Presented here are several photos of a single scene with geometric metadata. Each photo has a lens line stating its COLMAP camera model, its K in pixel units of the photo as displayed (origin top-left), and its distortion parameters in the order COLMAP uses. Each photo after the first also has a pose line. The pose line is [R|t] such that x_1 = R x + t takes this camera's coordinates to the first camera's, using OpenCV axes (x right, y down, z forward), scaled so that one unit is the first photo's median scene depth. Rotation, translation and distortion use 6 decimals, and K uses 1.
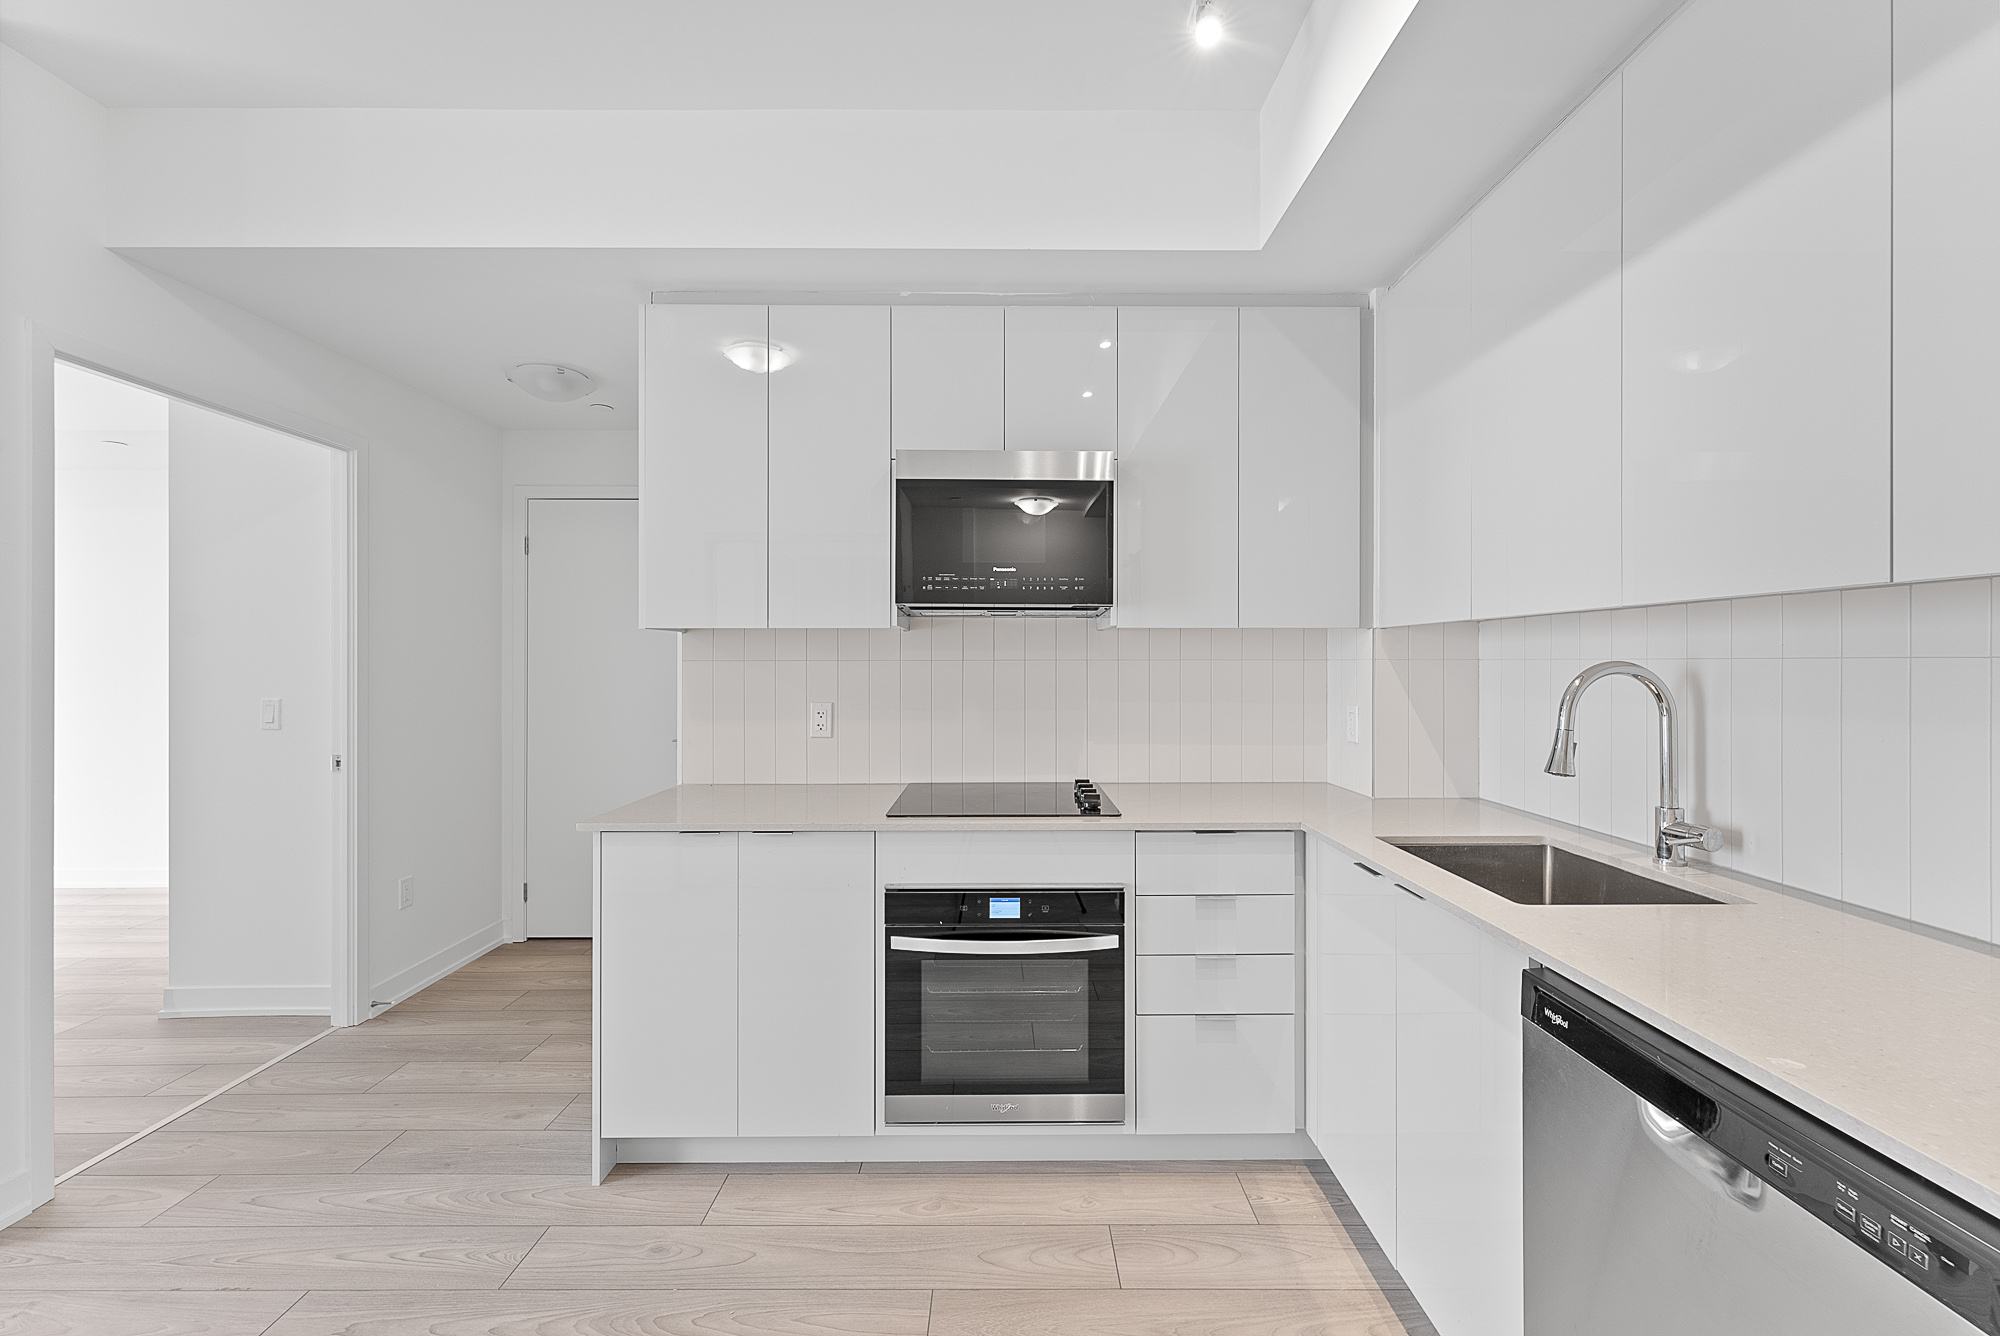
lens RADIAL K [[821.0, 0, 1000.0], [0, 821.0, 668.0], [0, 0, 1]] dist [0.005271, 0.000188]
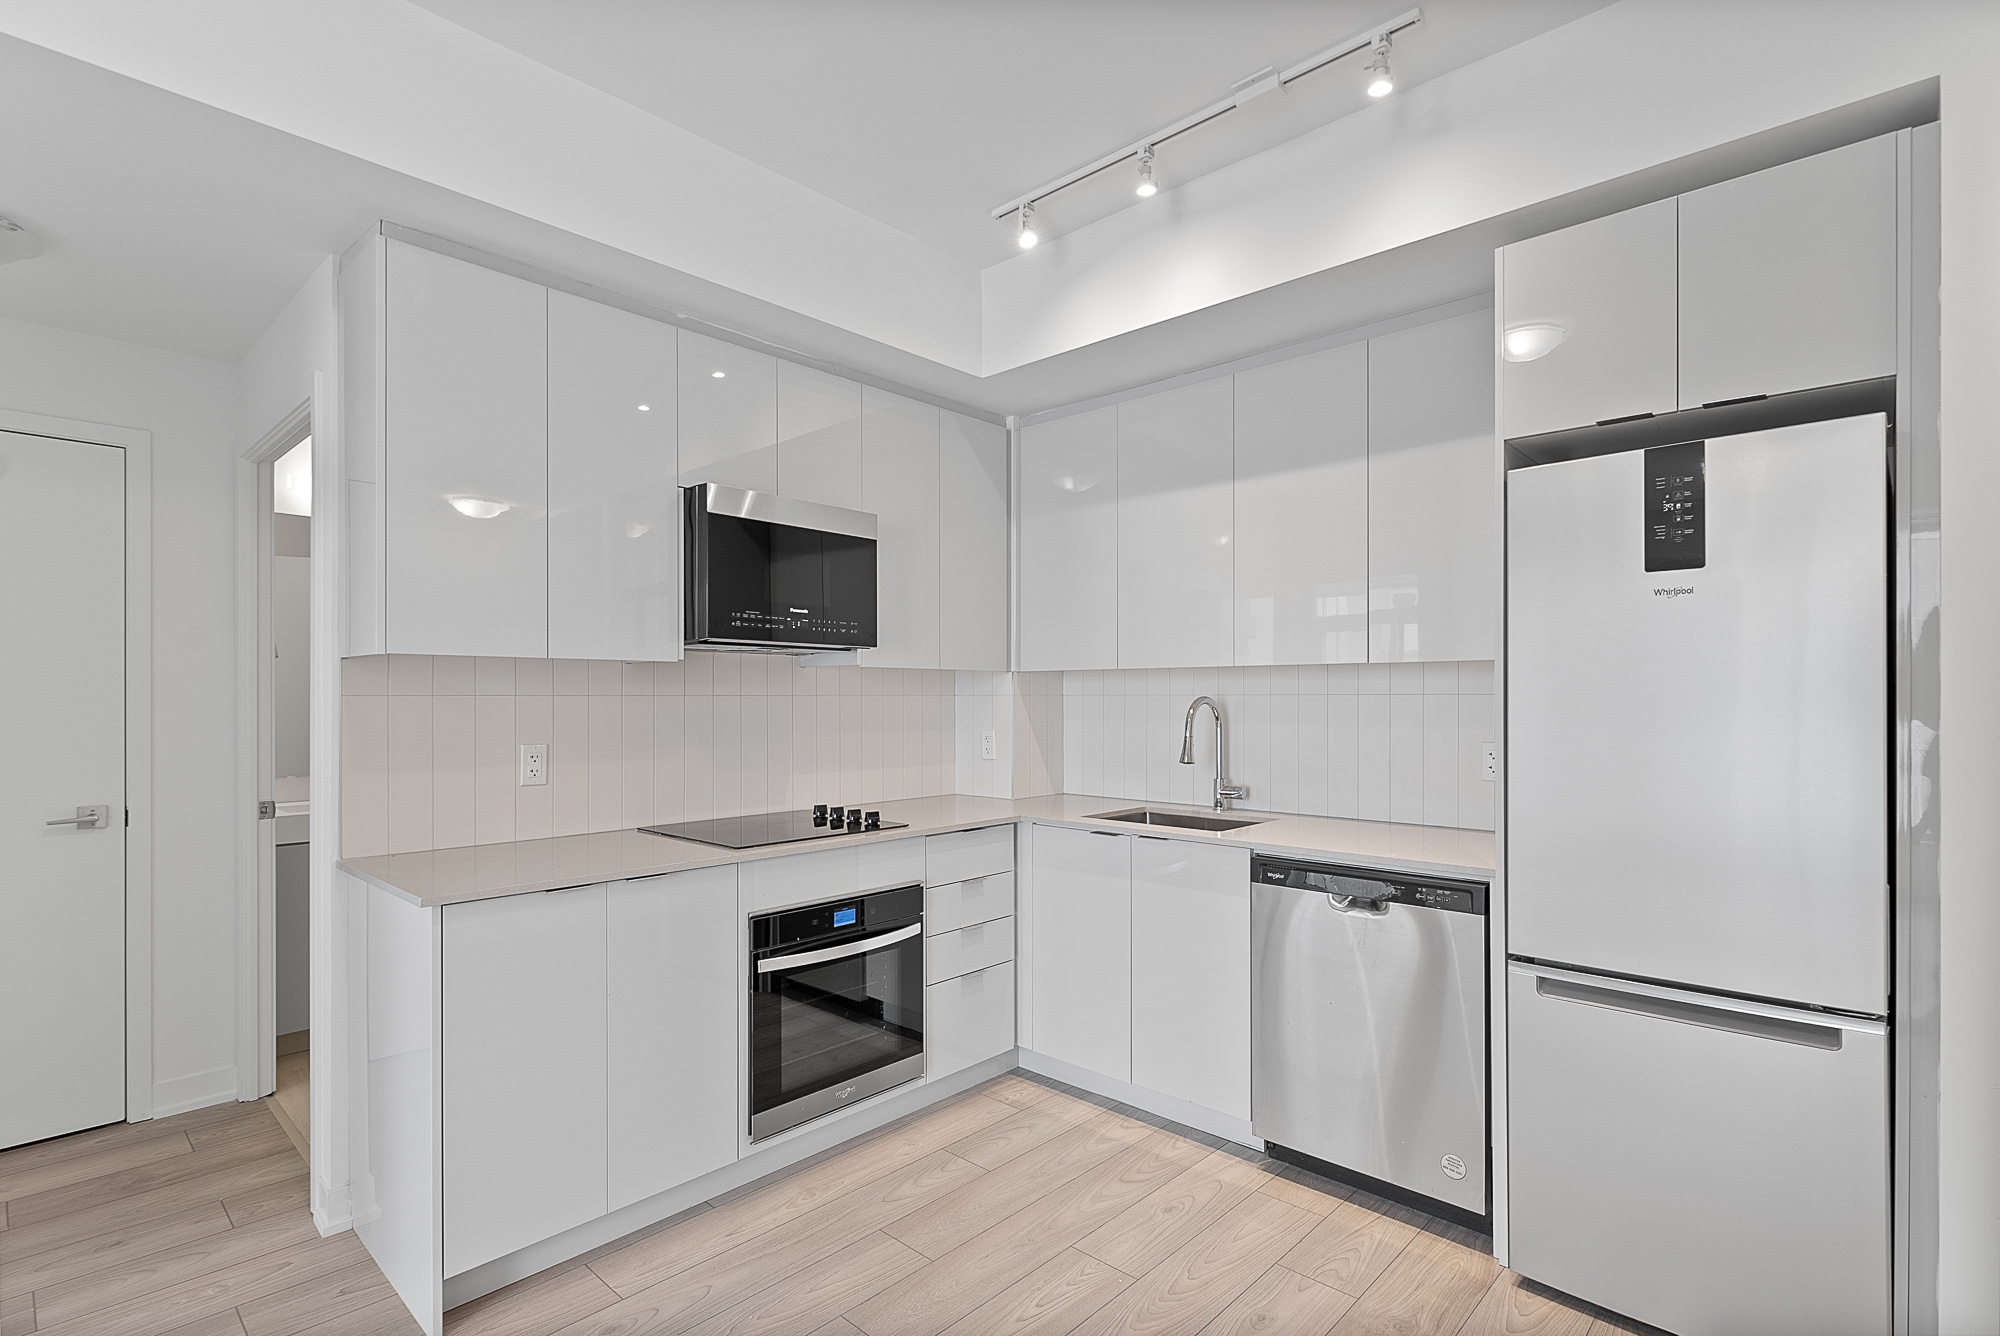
lens RADIAL K [[952.7, 0, 992.7], [0, 952.7, 712.1], [0, 0, 1]] dist [-0.002131, 0.000054]
pose [[0.687622, -0.010859, 0.725987, -0.784884], [0.007351, 0.999941, 0.007994, 0.004633], [-0.726031, -0.000160, 0.687662, -0.043106]]
